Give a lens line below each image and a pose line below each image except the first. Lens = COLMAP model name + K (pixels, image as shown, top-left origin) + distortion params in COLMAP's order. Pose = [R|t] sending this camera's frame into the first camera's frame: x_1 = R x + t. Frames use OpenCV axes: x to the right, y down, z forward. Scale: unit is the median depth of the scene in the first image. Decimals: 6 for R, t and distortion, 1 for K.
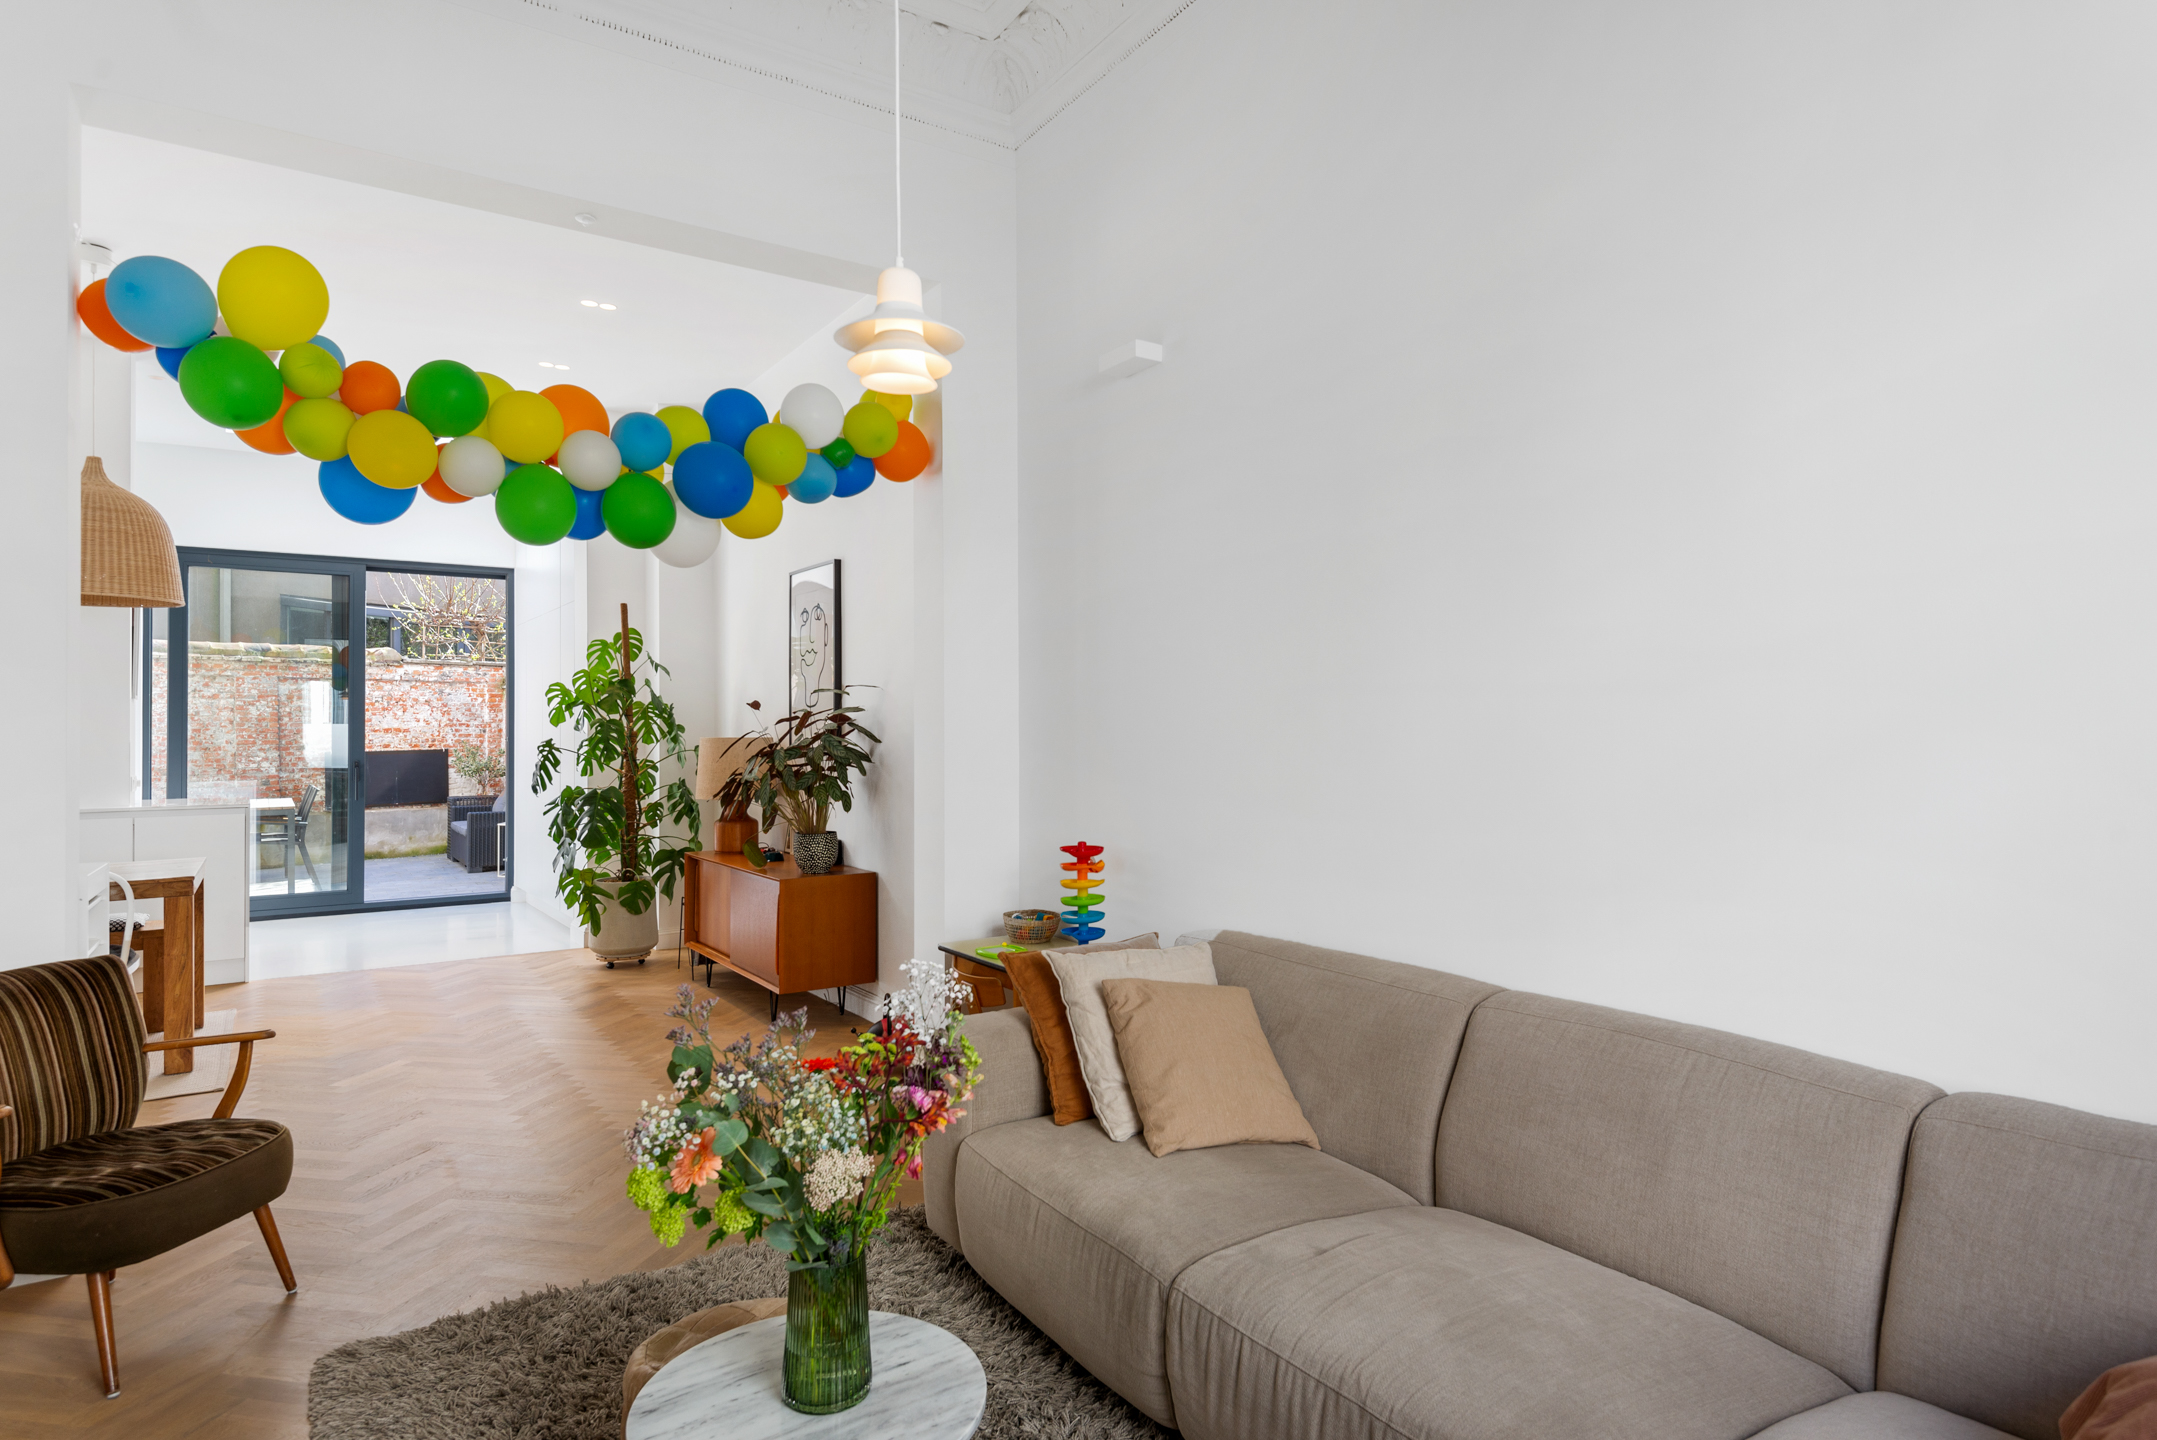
lens RADIAL K [[1214.7, 0, 1078.6], [0, 1214.7, 724.9], [0, 0, 1]] dist [0.016999, 0.001580]
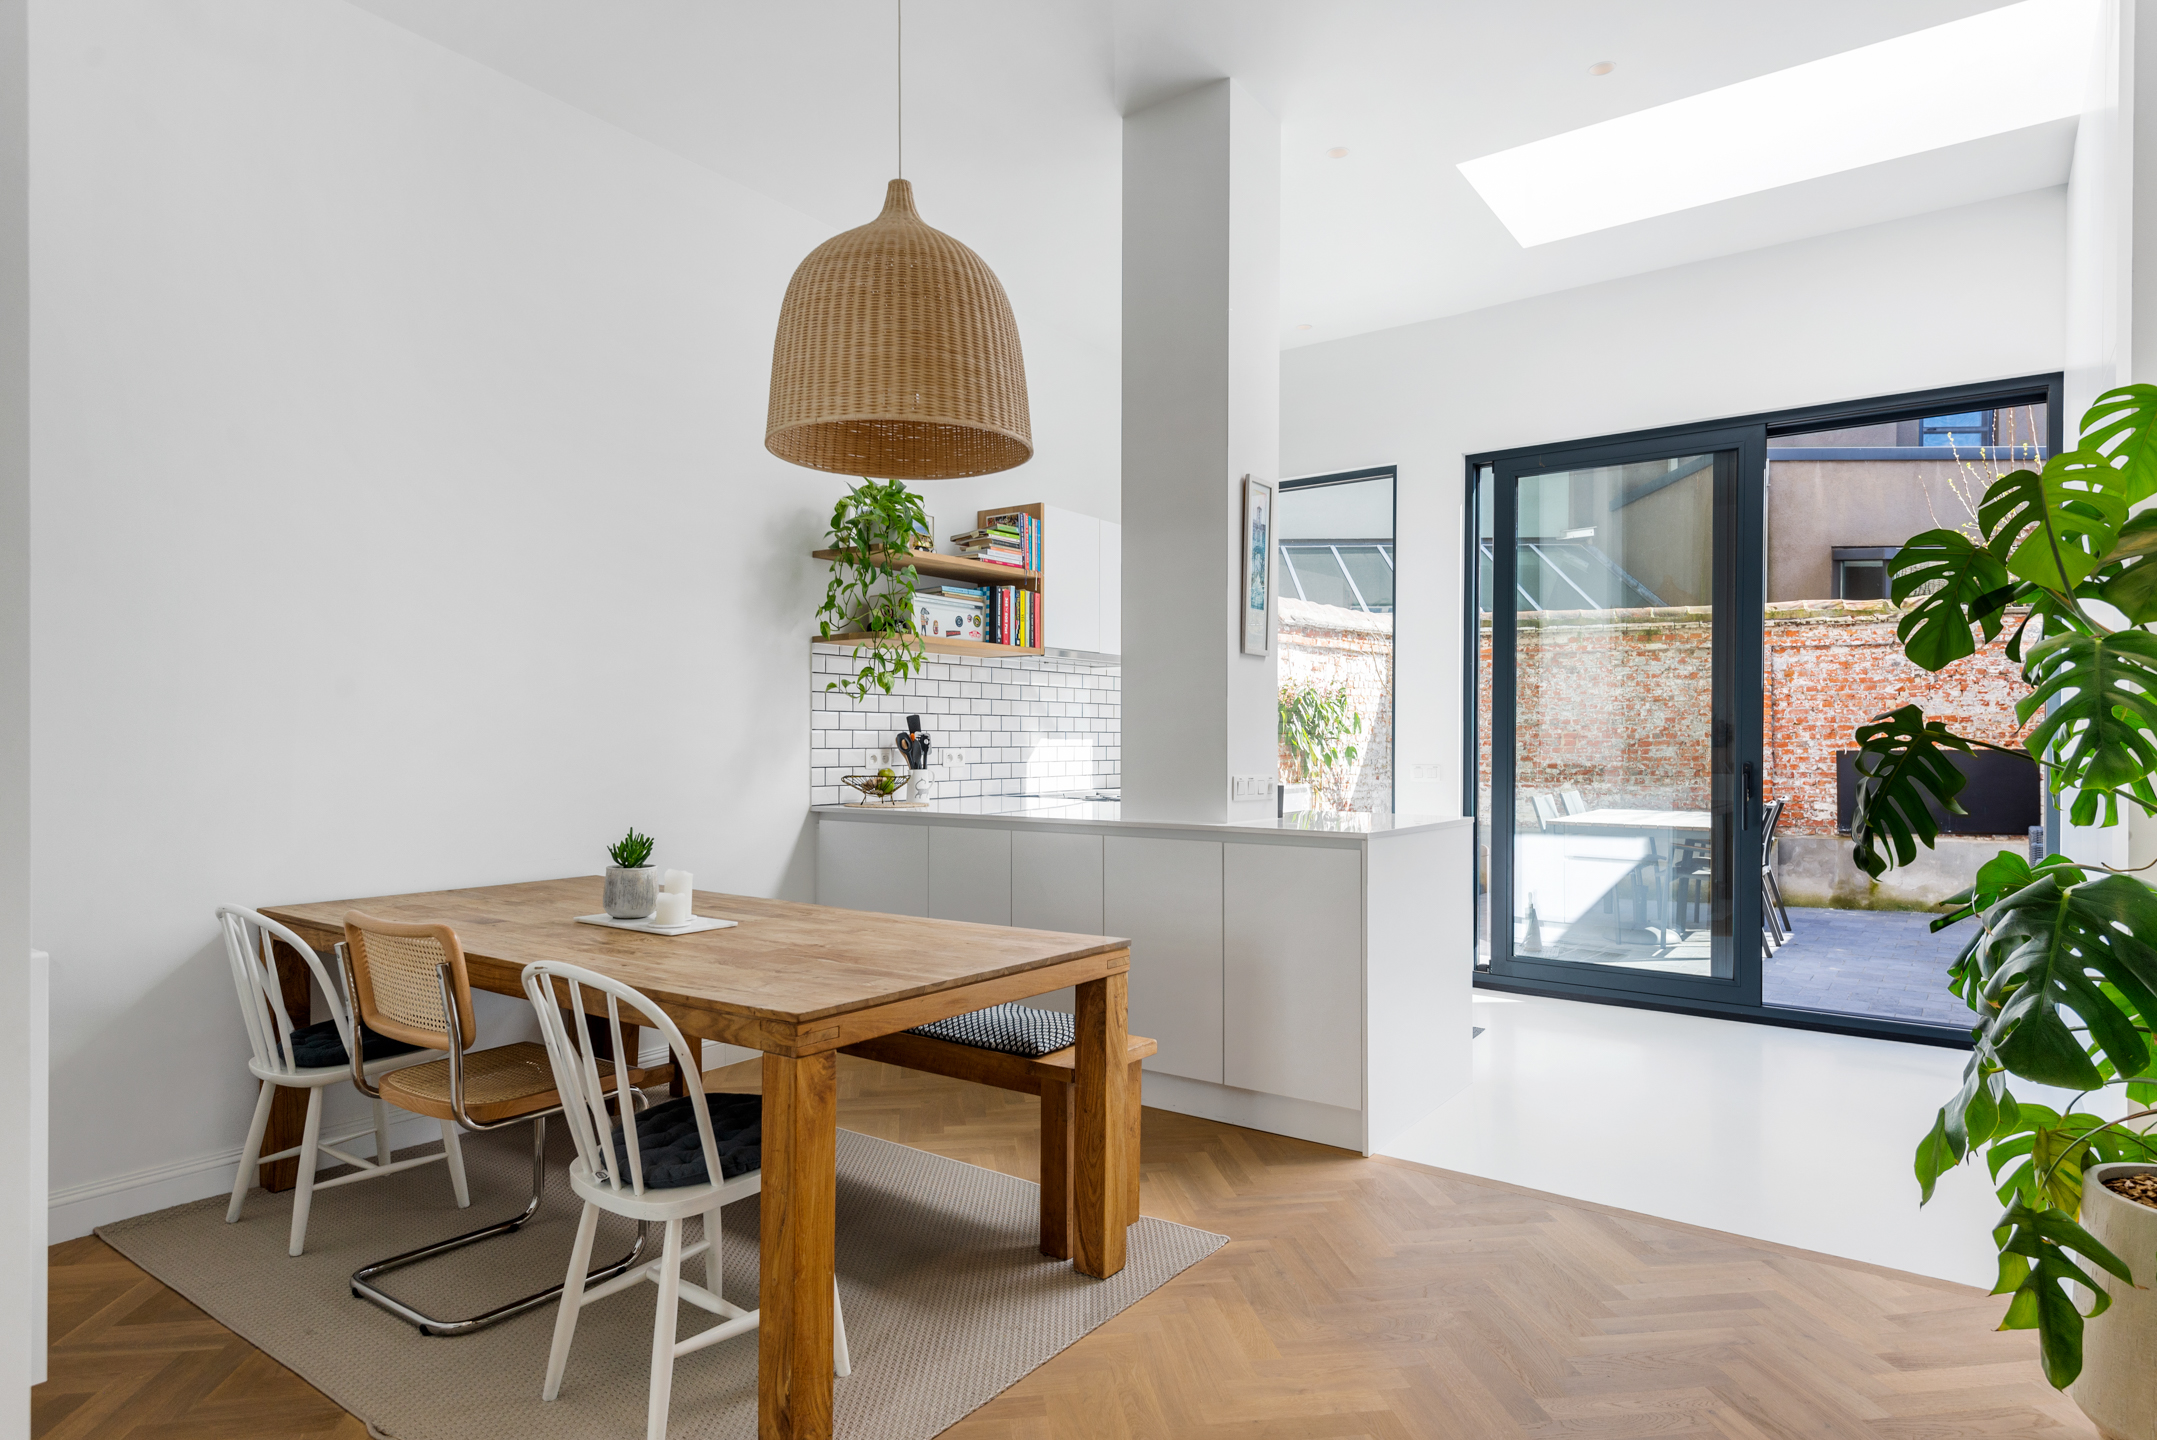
lens RADIAL K [[1214.7, 0, 1100.1], [0, 1214.7, 737.0], [0, 0, 1]] dist [0.016999, 0.001580]
pose [[0.353216, 0.005376, -0.935526, -0.101447], [0.003195, 0.999971, 0.006952, 0.008234], [0.935536, -0.005445, 0.353188, 0.338589]]
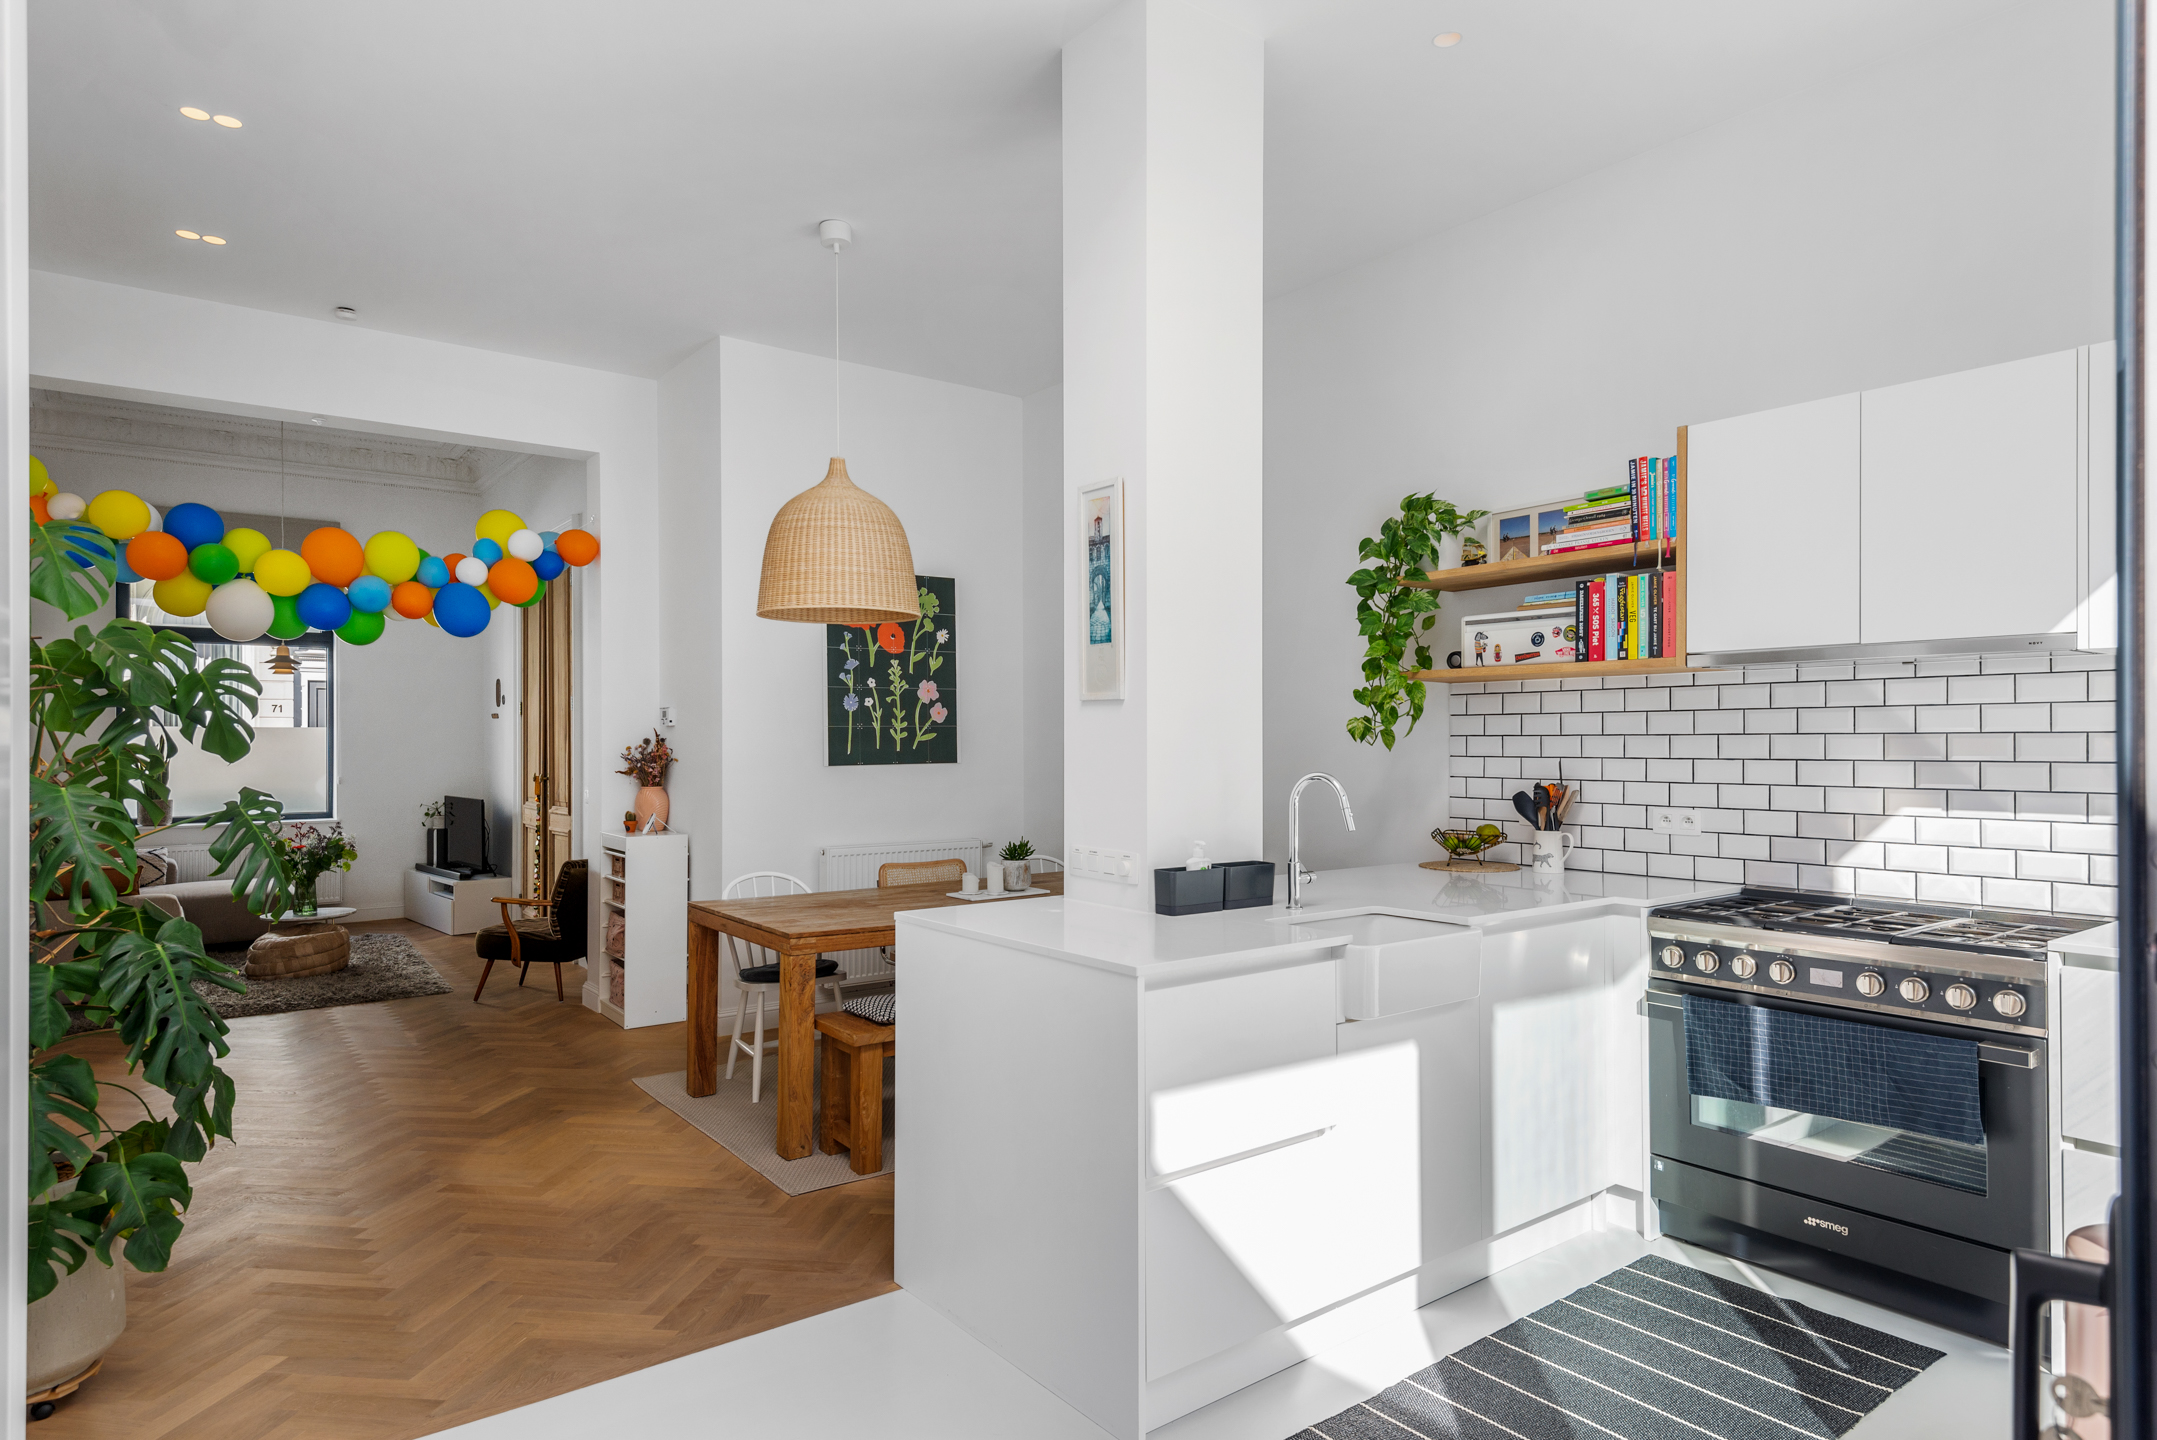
lens RADIAL K [[1214.7, 0, 1071.0], [0, 1214.7, 739.9], [0, 0, 1]] dist [0.016999, 0.001580]
pose [[-0.997969, 0.006083, -0.063410, -0.346684], [0.006577, 0.999950, -0.007583, 0.000016], [0.063360, -0.007984, -0.997959, 0.720435]]
